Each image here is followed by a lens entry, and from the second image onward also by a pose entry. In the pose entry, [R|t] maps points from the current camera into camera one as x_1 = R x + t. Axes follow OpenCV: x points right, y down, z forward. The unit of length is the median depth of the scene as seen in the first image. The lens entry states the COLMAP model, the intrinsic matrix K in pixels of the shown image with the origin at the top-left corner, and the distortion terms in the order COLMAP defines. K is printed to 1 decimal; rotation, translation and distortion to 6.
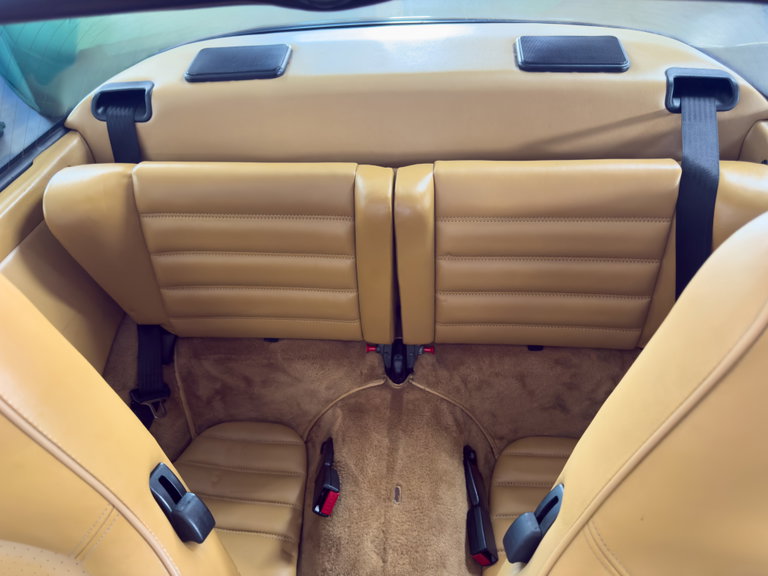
lens RADIAL K [[536.2, 0, 384.0], [0, 536.2, 288.0], [0, 0, 1]] dist [0.099572, -0.158018]
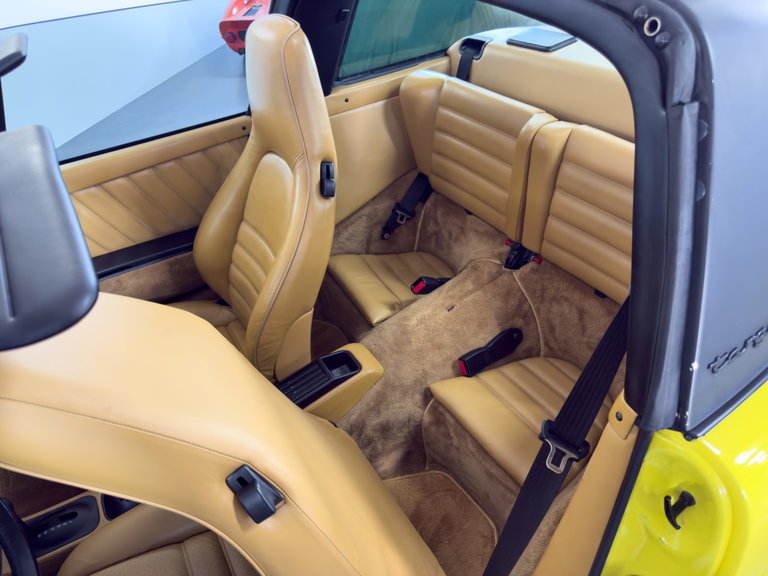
lens RADIAL K [[536.2, 0, 384.0], [0, 536.2, 288.0], [0, 0, 1]] dist [0.099572, -0.158018]
pose [[0.592866, 0.502181, -0.629543, 0.773695], [-0.497302, 0.843186, 0.204273, 0.088937], [0.633404, 0.191967, 0.749632, -0.294914]]
